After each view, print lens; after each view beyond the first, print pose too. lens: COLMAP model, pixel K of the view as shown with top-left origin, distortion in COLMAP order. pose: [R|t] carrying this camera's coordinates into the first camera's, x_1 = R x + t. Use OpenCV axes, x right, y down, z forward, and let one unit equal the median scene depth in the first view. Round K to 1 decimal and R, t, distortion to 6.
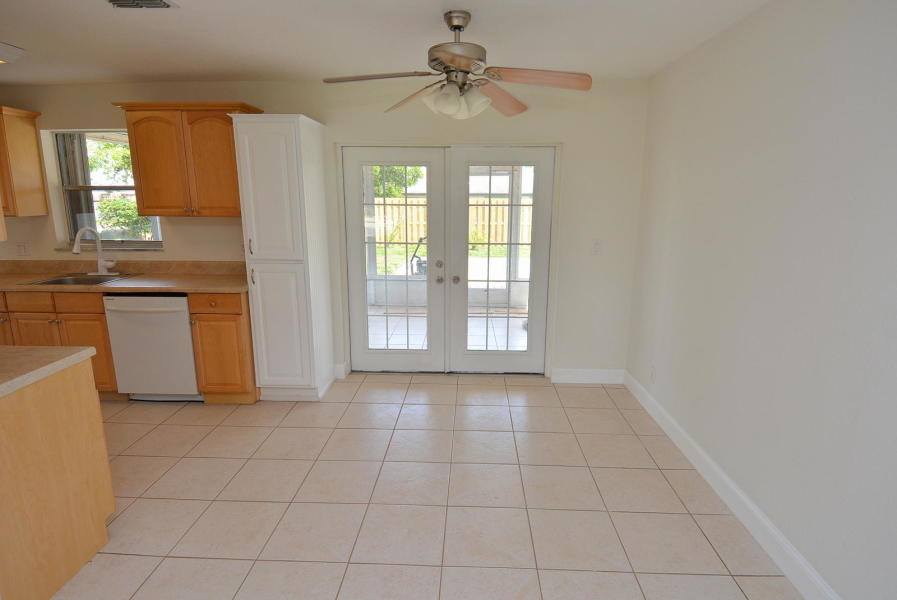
lens RADIAL K [[472.7, 0, 452.9], [0, 472.7, 300.5], [0, 0, 1]] dist [0.052286, -0.056317]
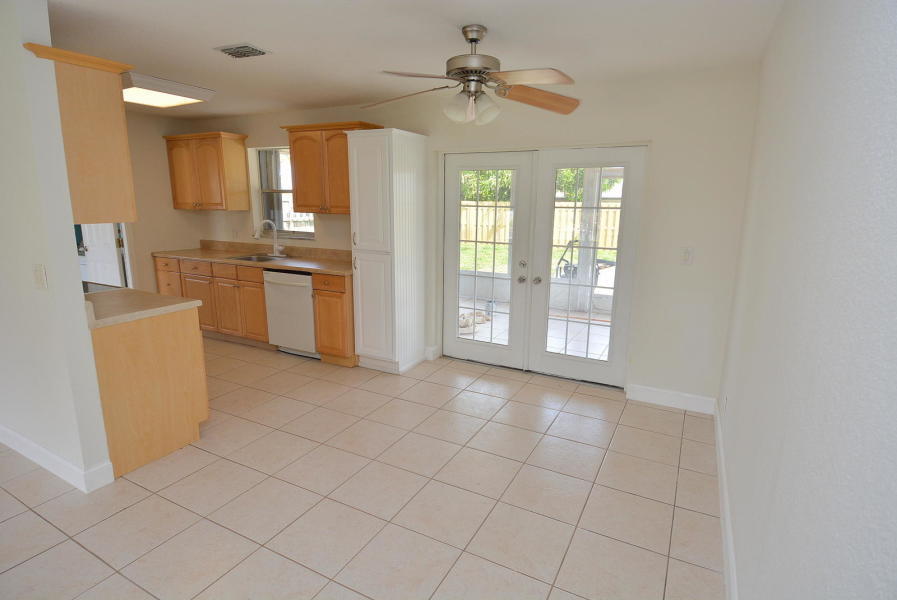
lens RADIAL K [[462.0, 0, 453.9], [0, 462.0, 300.8], [0, 0, 1]] dist [0.053697, -0.053692]
pose [[0.903757, 0.097389, -0.416820, 0.290948], [-0.099140, 0.994920, 0.017504, -0.000186], [0.416407, 0.025504, 0.908820, 0.023916]]
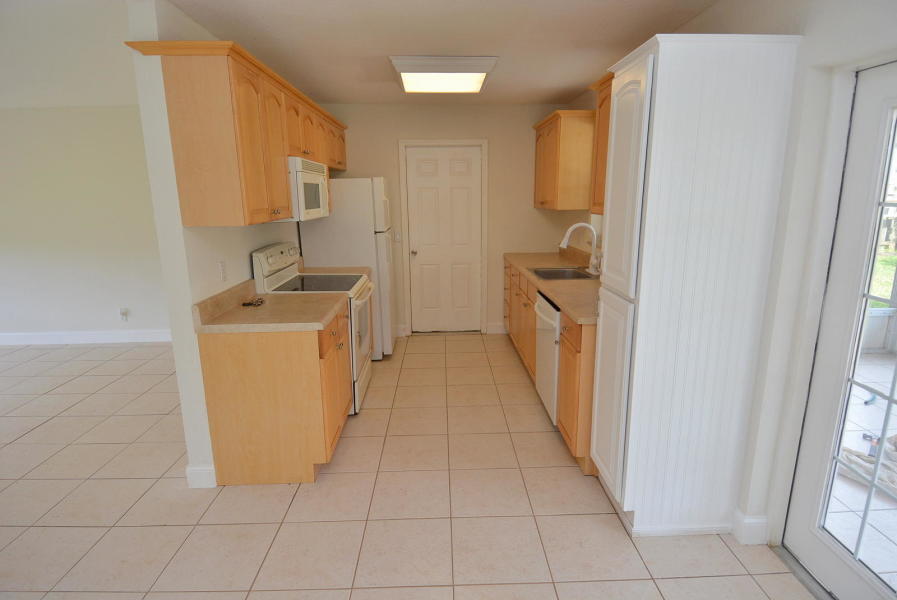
lens RADIAL K [[472.7, 0, 452.9], [0, 472.7, 300.5], [0, 0, 1]] dist [0.052286, -0.056317]
pose [[0.070038, 0.214921, -0.974117, 0.217192], [-0.202090, 0.959323, 0.197127, -0.139785], [0.976860, 0.183052, 0.110622, 0.659714]]
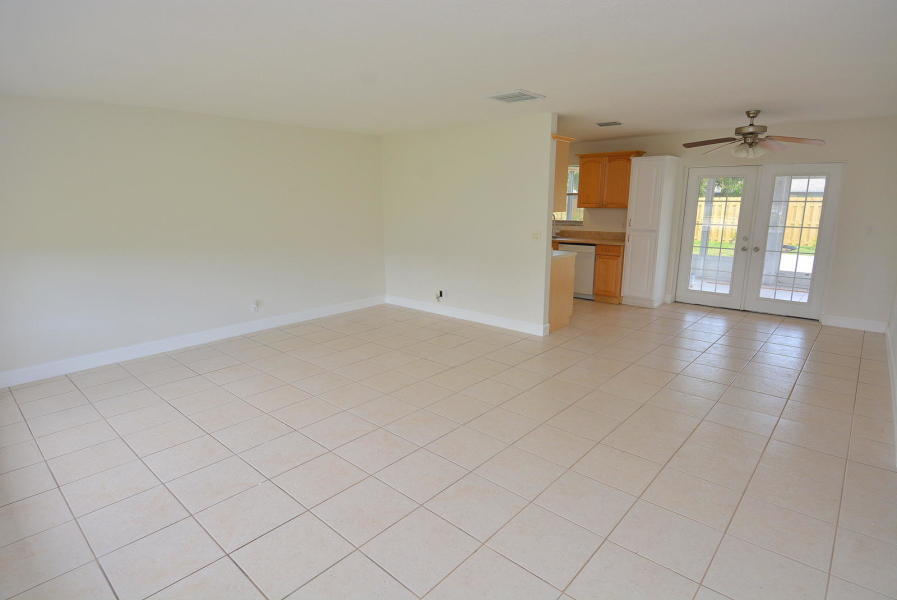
lens RADIAL K [[472.7, 0, 452.9], [0, 472.7, 300.5], [0, 0, 1]] dist [0.052286, -0.056317]
pose [[0.773941, 0.127695, -0.620250, 0.255123], [-0.126839, 0.990869, 0.045729, 0.194320], [0.620425, 0.043280, 0.783070, -0.920739]]
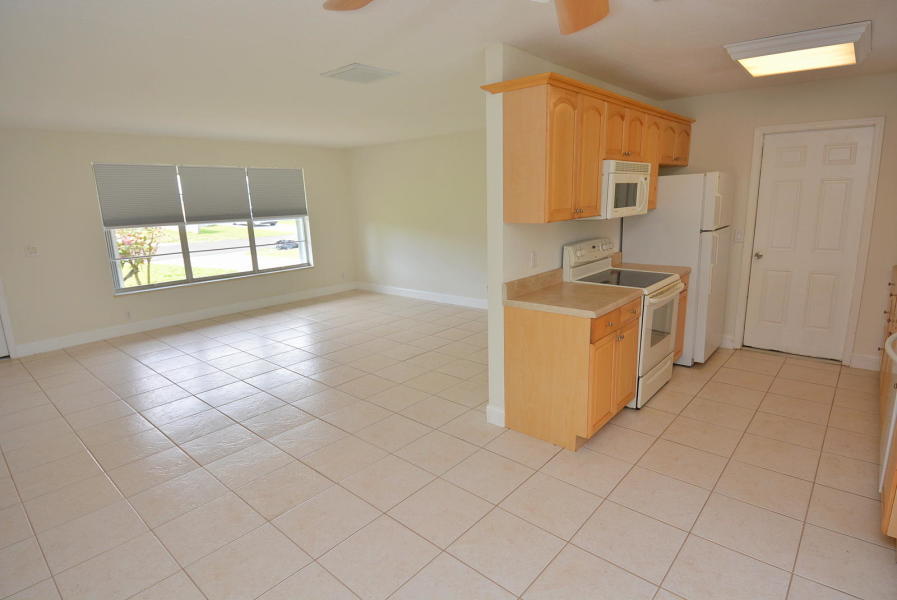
lens RADIAL K [[472.7, 0, 452.9], [0, 472.7, 300.5], [0, 0, 1]] dist [0.052286, -0.056317]
pose [[-0.619501, 0.184506, -0.763005, 0.257772], [-0.139926, 0.930465, 0.338609, -0.175726], [0.772424, 0.316532, -0.550607, 0.785499]]
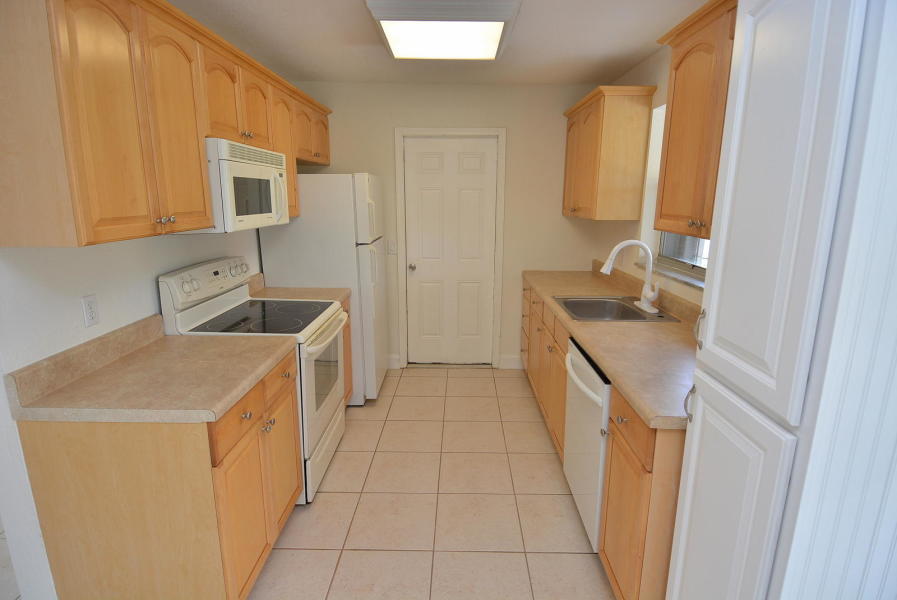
lens RADIAL K [[472.7, 0, 452.9], [0, 472.7, 300.5], [0, 0, 1]] dist [0.052286, -0.056317]
pose [[0.029592, 0.213873, -0.976413, -0.055031], [-0.218983, 0.954498, 0.202436, -0.152564], [0.975280, 0.207827, 0.075080, 0.704312]]
